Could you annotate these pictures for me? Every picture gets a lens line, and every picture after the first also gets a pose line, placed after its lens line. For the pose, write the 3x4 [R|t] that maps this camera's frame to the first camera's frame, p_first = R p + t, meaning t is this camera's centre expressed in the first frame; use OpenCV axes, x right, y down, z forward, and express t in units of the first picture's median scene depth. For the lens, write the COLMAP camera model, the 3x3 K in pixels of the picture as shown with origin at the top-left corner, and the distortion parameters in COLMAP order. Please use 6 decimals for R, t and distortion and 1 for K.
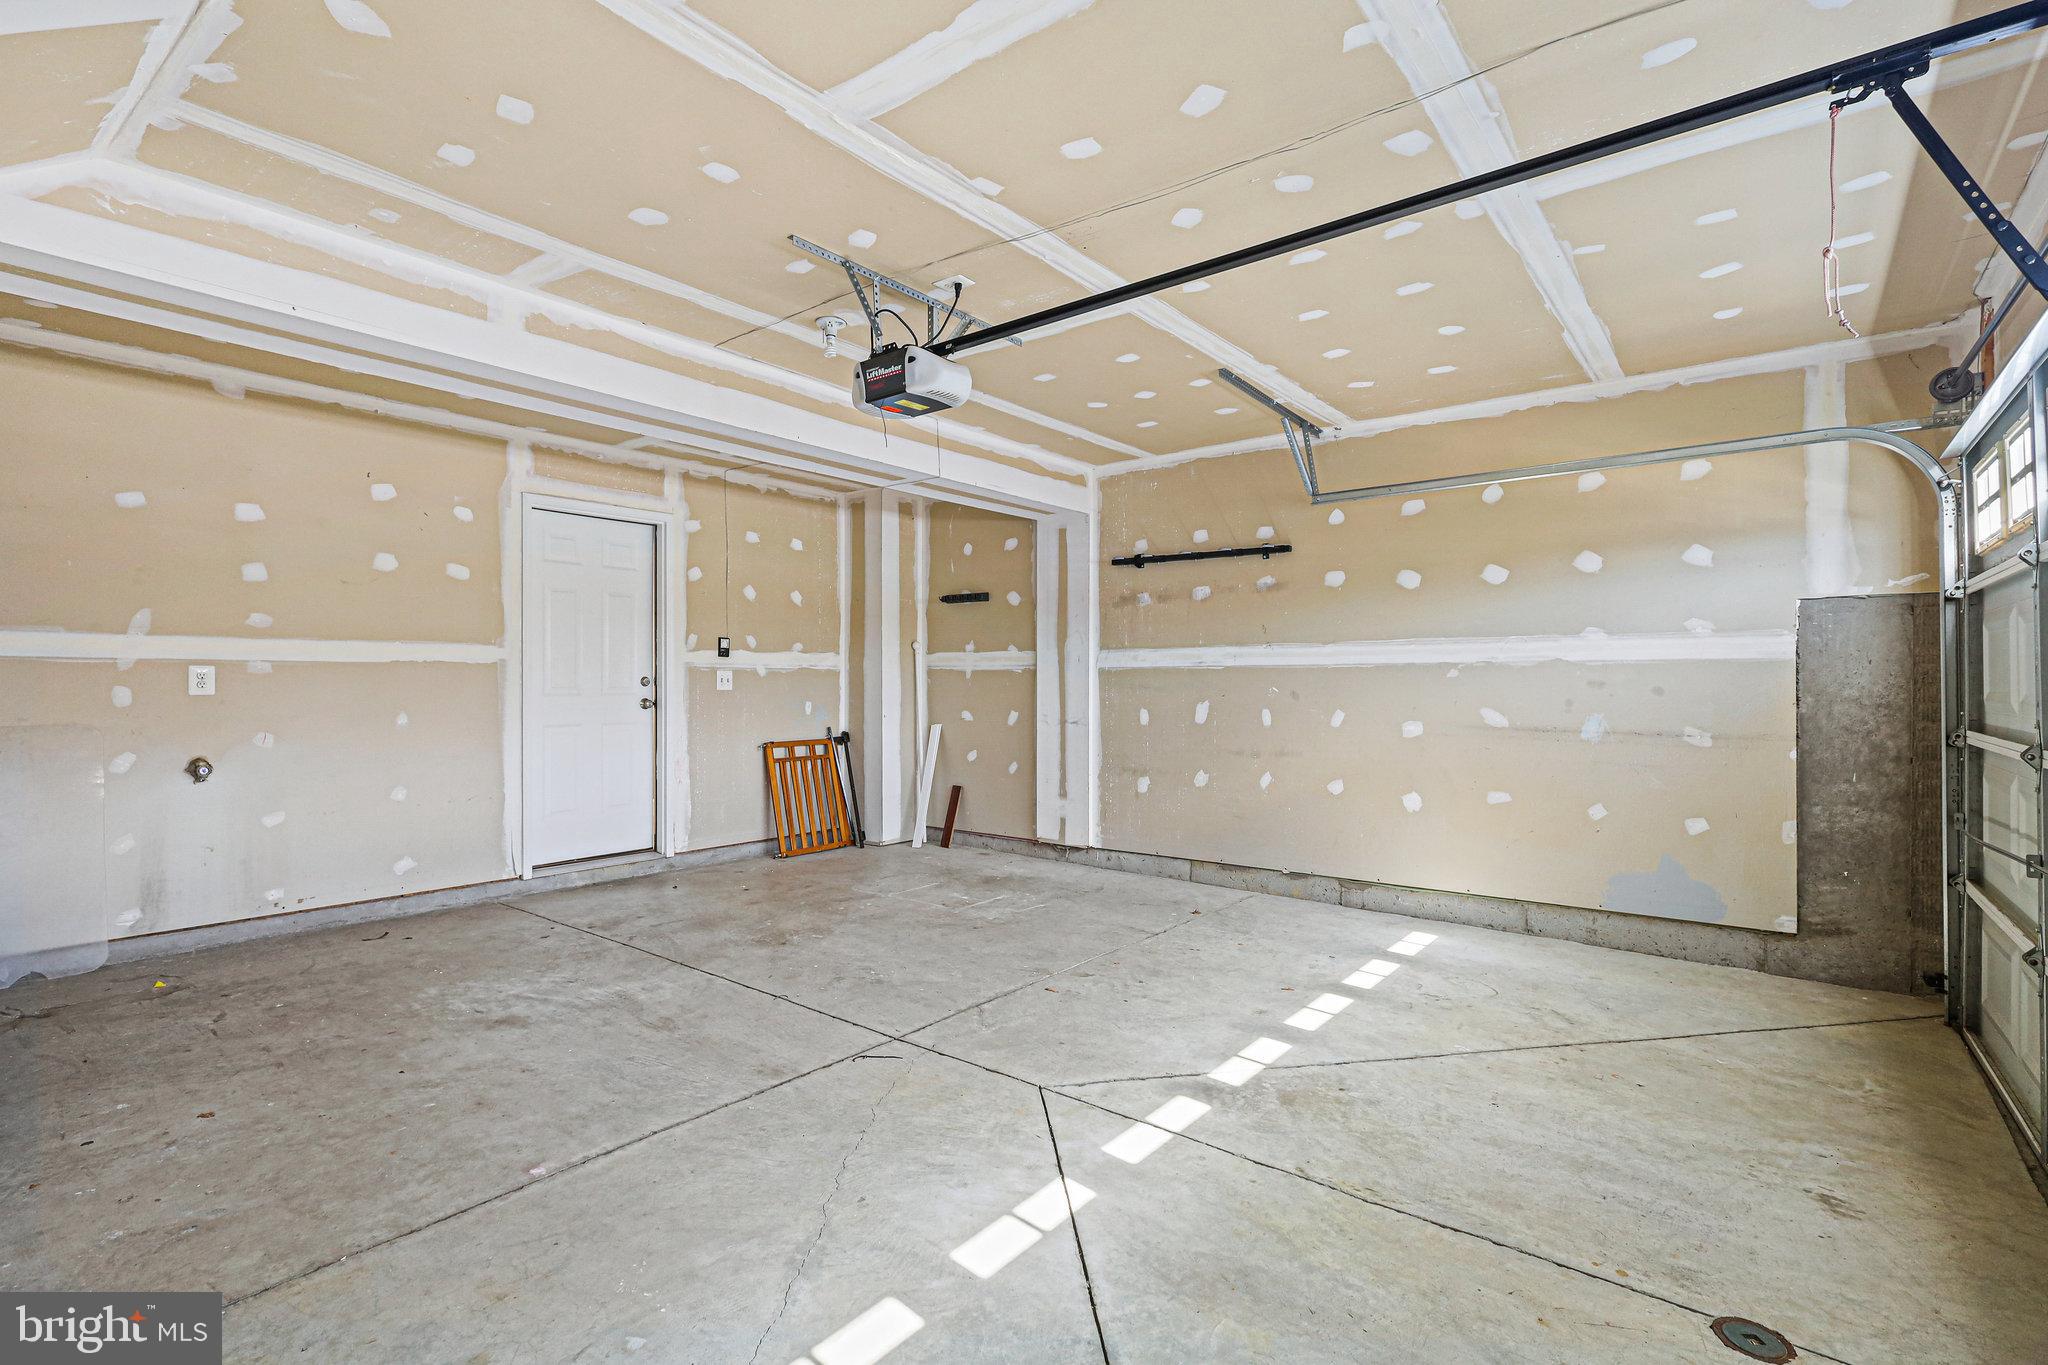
lens RADIAL K [[969.5, 0, 1024.9], [0, 969.5, 676.6], [0, 0, 1]] dist [0.000359, 0.000020]
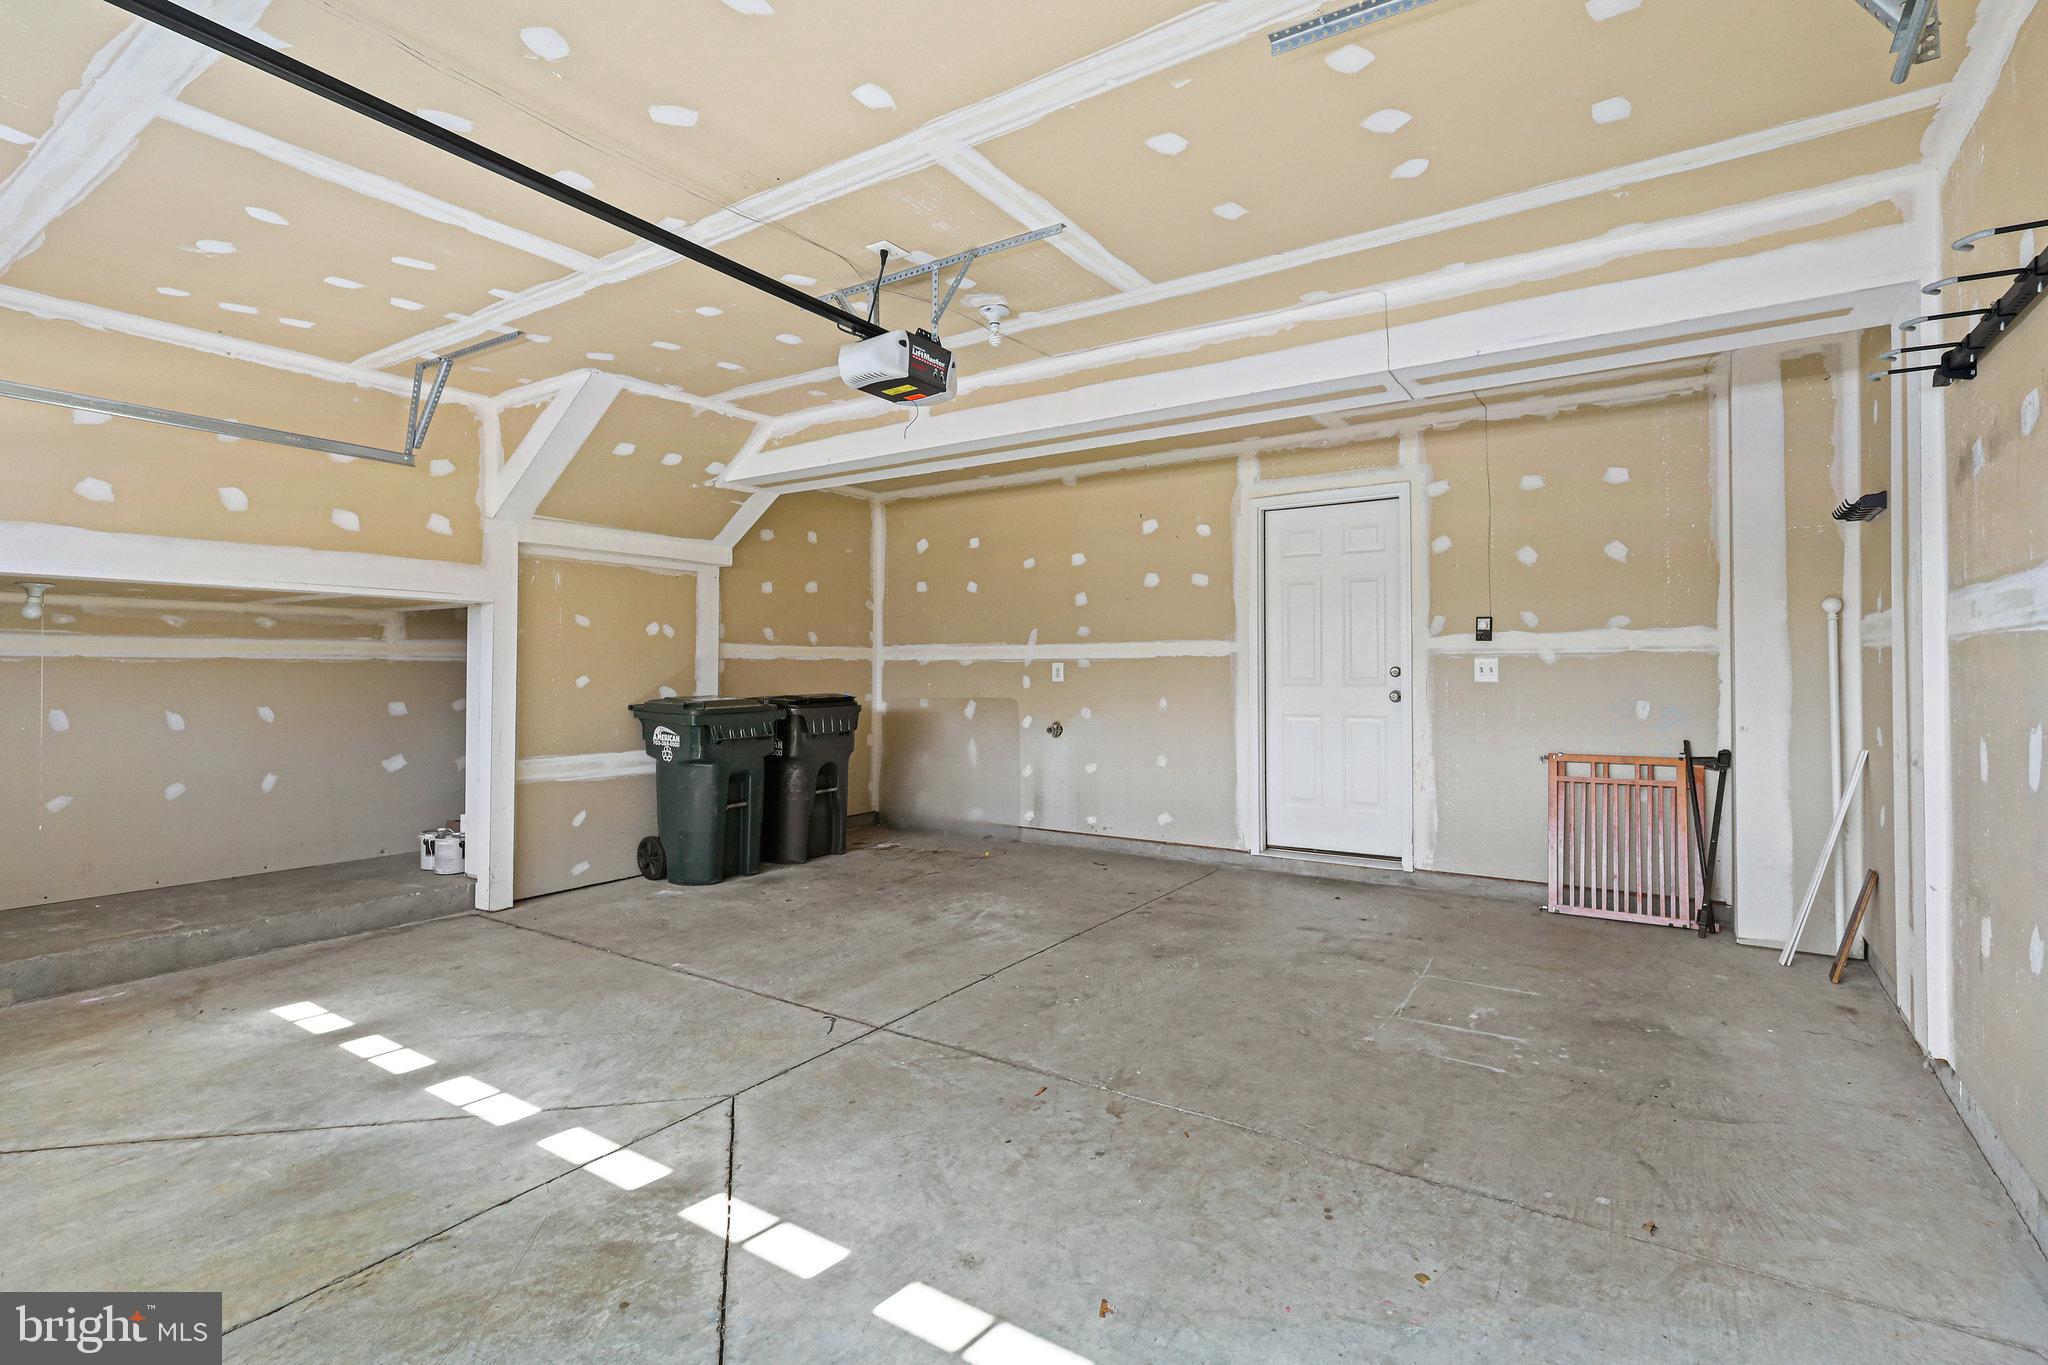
lens RADIAL K [[954.0, 0, 1017.9], [0, 954.0, 661.1], [0, 0, 1]] dist [0.000825, 0.000099]
pose [[0.065731, -0.014094, -0.997738, 0.696789], [0.008014, 0.999875, -0.013596, 0.006324], [0.997805, -0.007102, 0.065835, 0.866764]]
